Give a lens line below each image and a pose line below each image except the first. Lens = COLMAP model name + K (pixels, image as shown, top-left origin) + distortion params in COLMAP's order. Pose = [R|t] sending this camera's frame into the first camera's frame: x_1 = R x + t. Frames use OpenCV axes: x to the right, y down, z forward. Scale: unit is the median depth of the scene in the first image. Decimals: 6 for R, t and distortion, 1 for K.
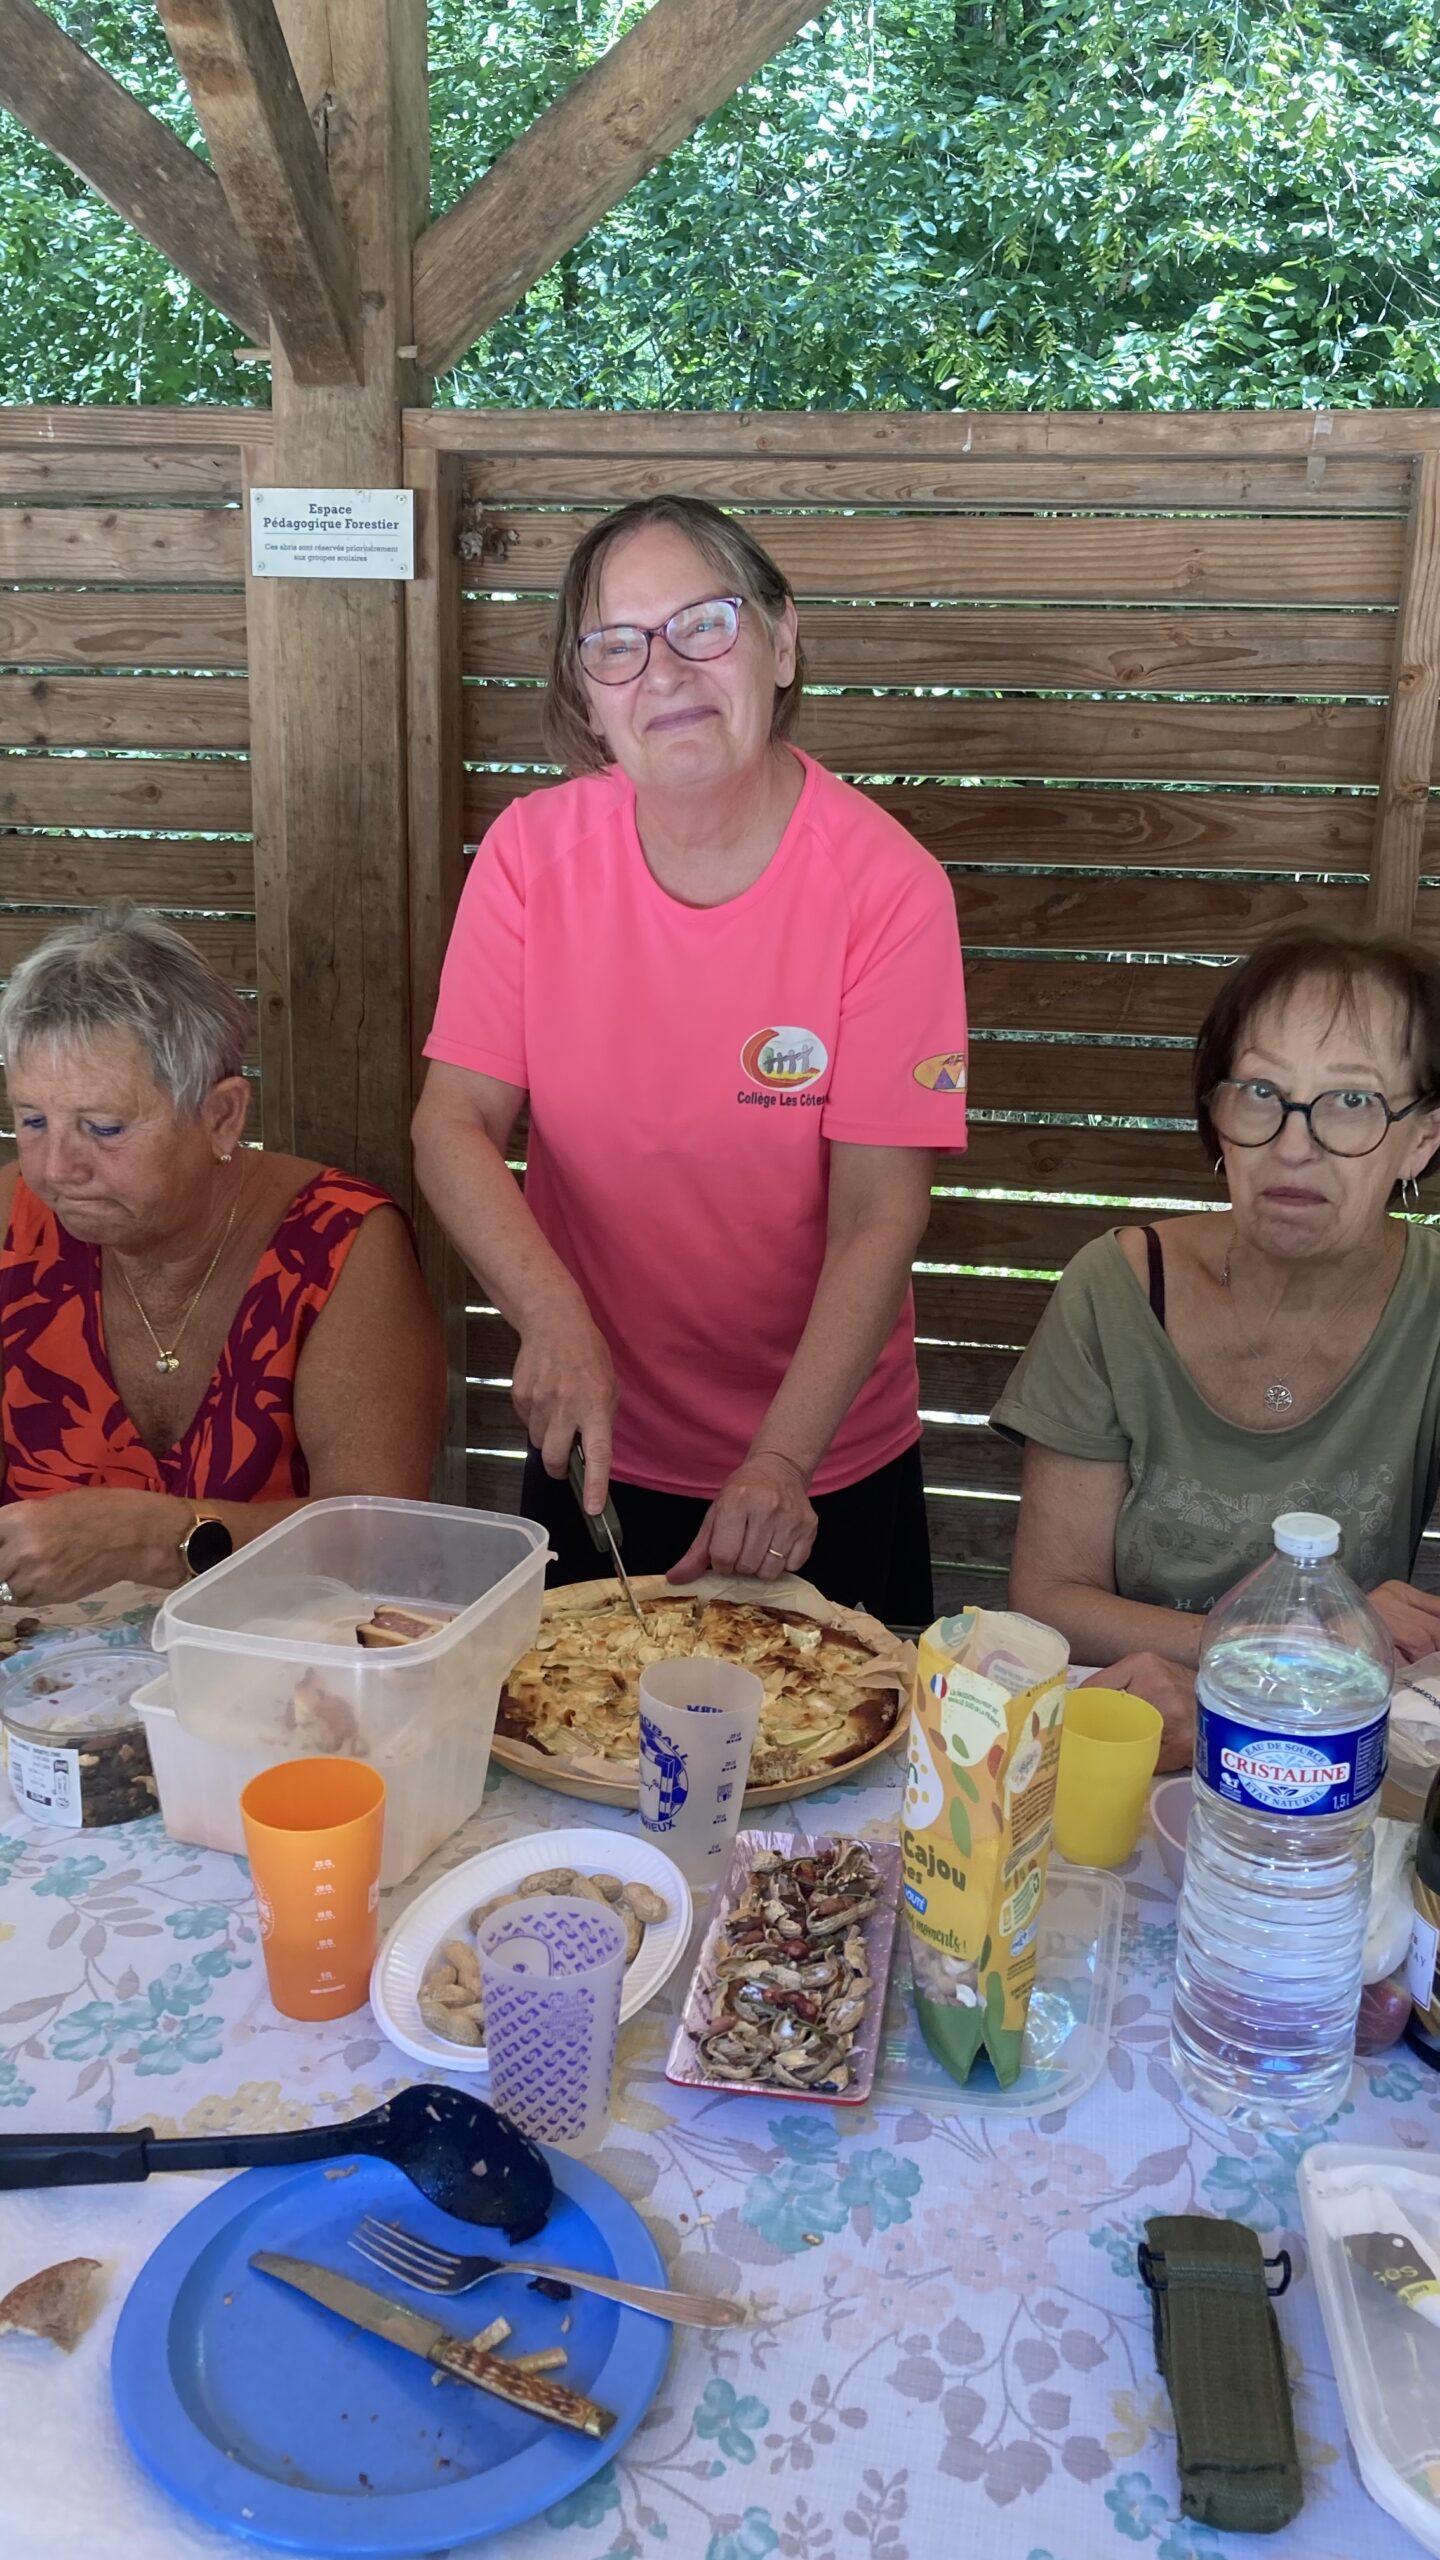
lens RADIAL K [[2212.0, 0, 720.0], [0, 2212.0, 1280.0], [0, 0, 1]] dist [-0.003408, 0.186873]
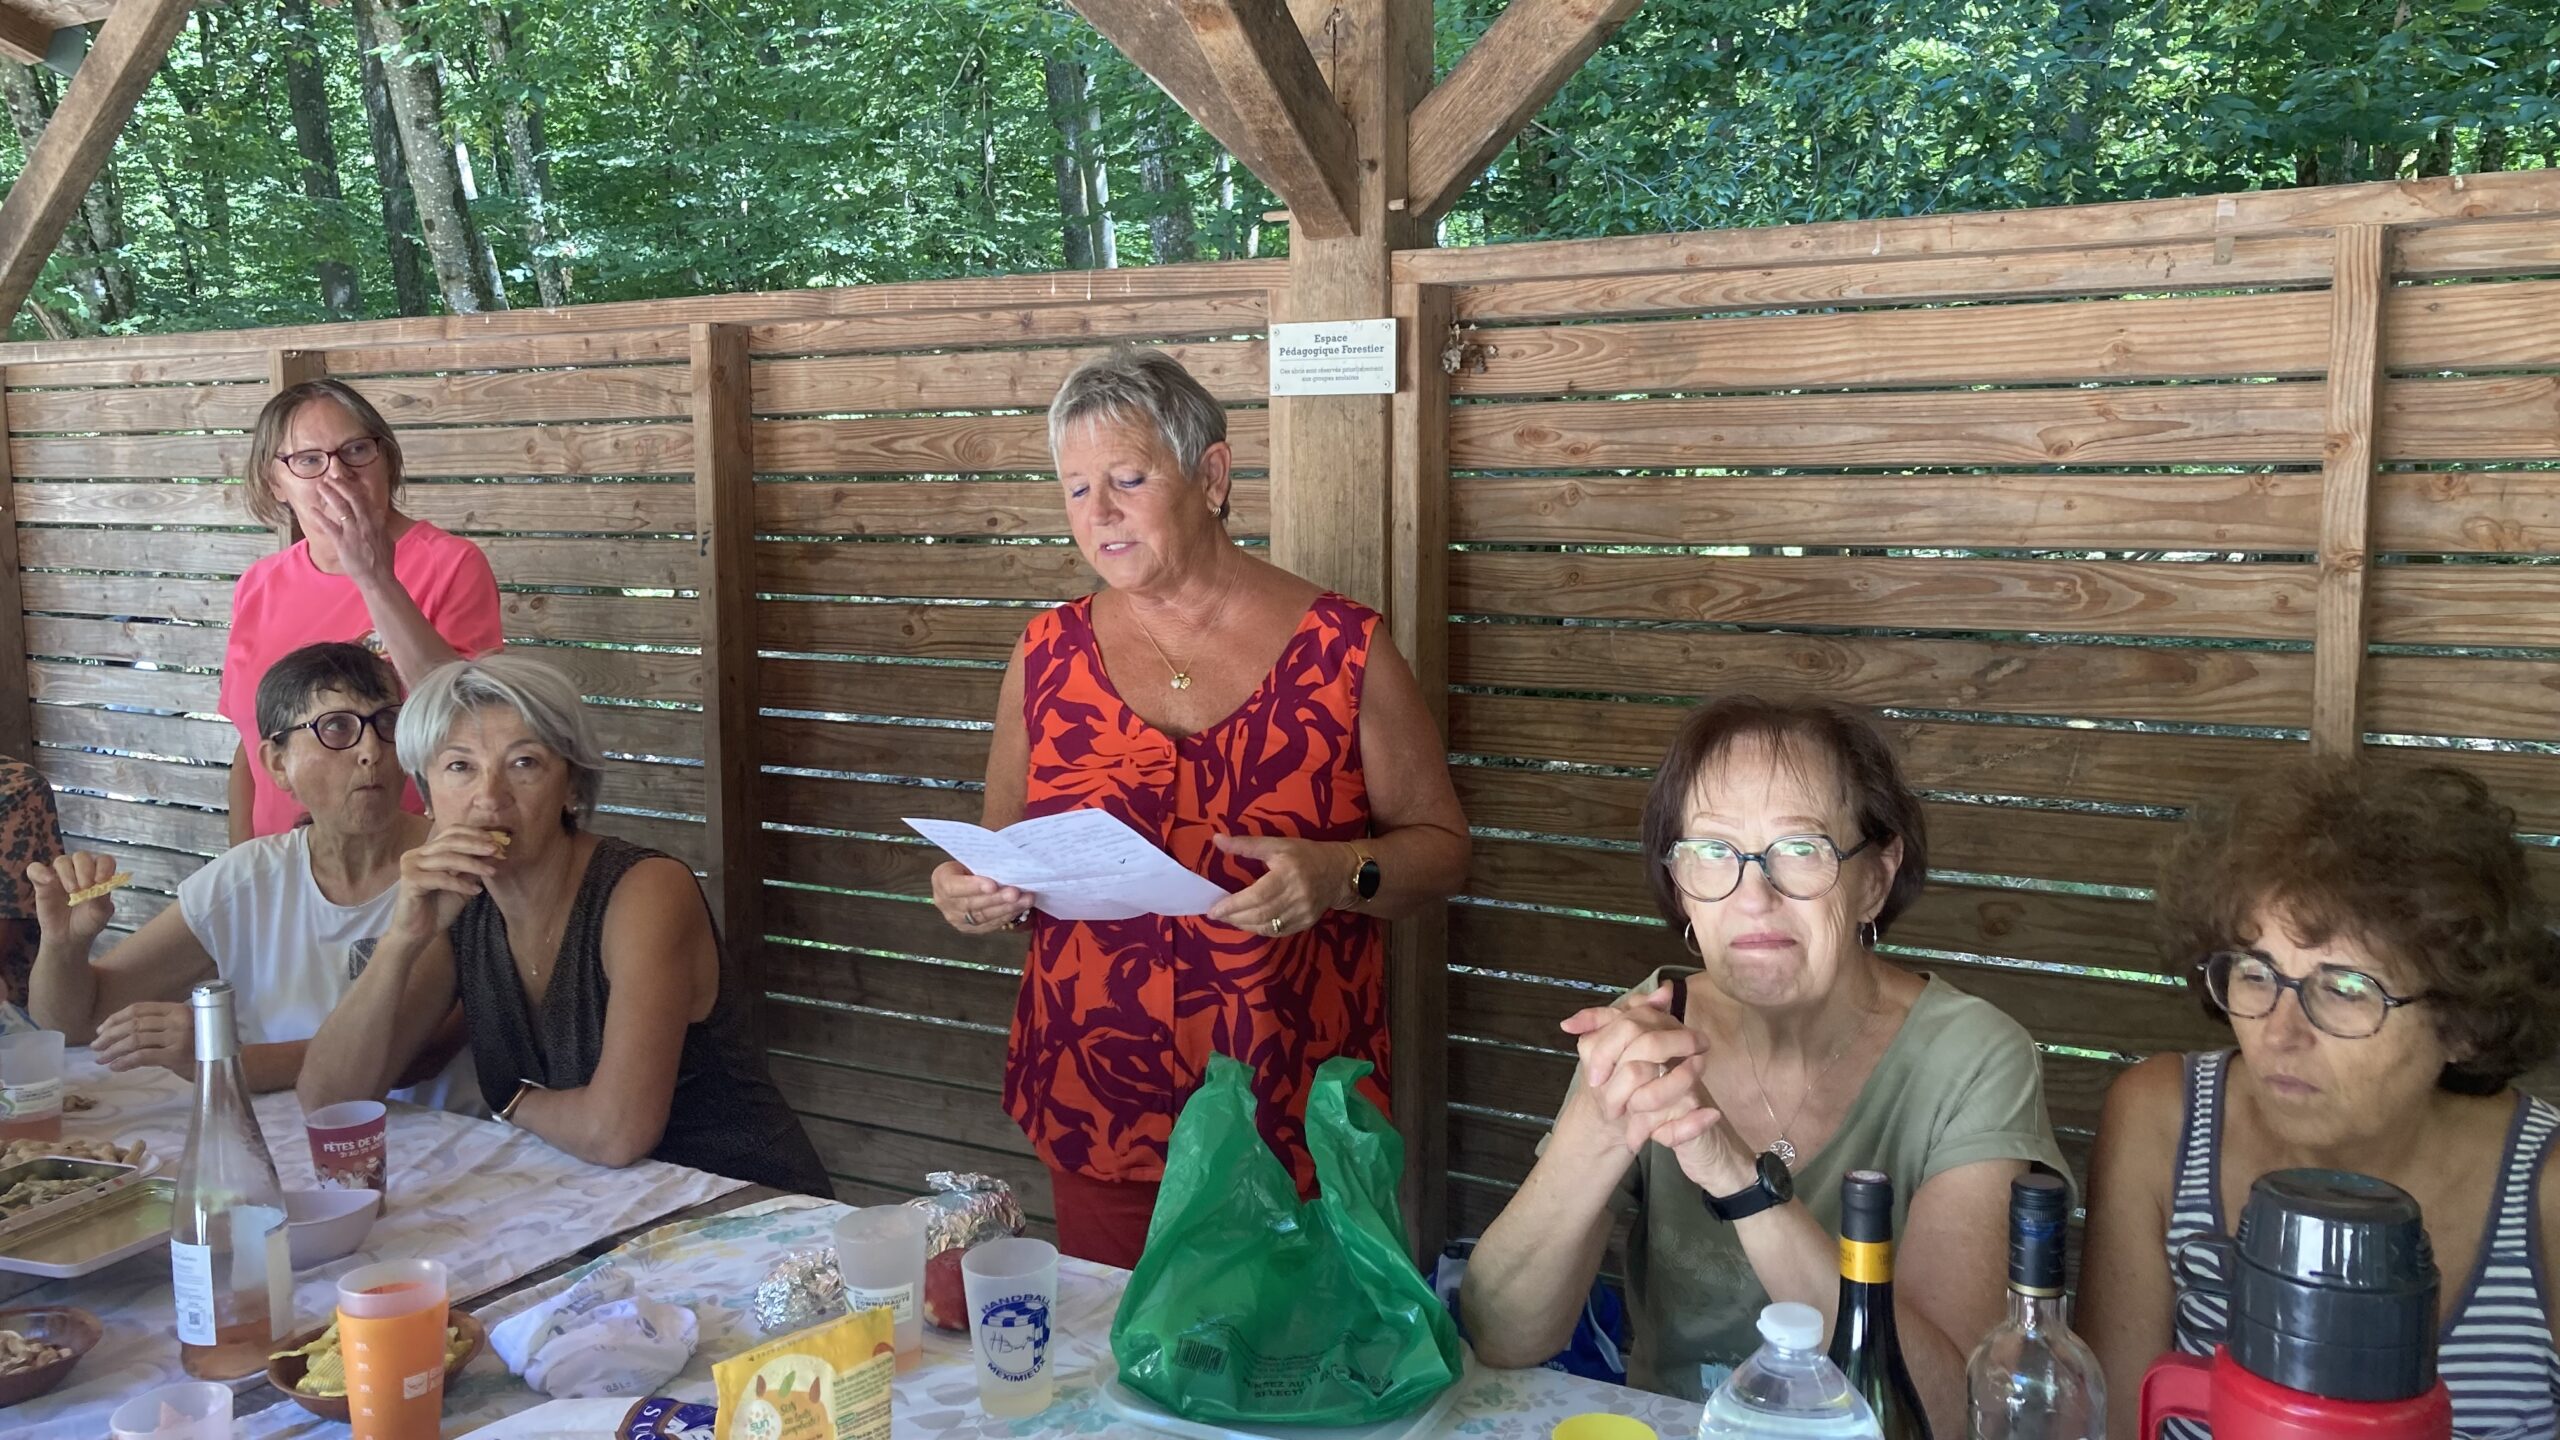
lens RADIAL K [[2176.6, 0, 1280.0], [0, 2176.6, 720.0], [0, 0, 1]] dist [0.365450, -0.739560]
pose [[0.937966, 0.015601, -0.346375, 0.208981], [-0.063456, 0.989838, -0.127253, 0.005283], [0.340870, 0.141338, 0.929425, -0.070218]]
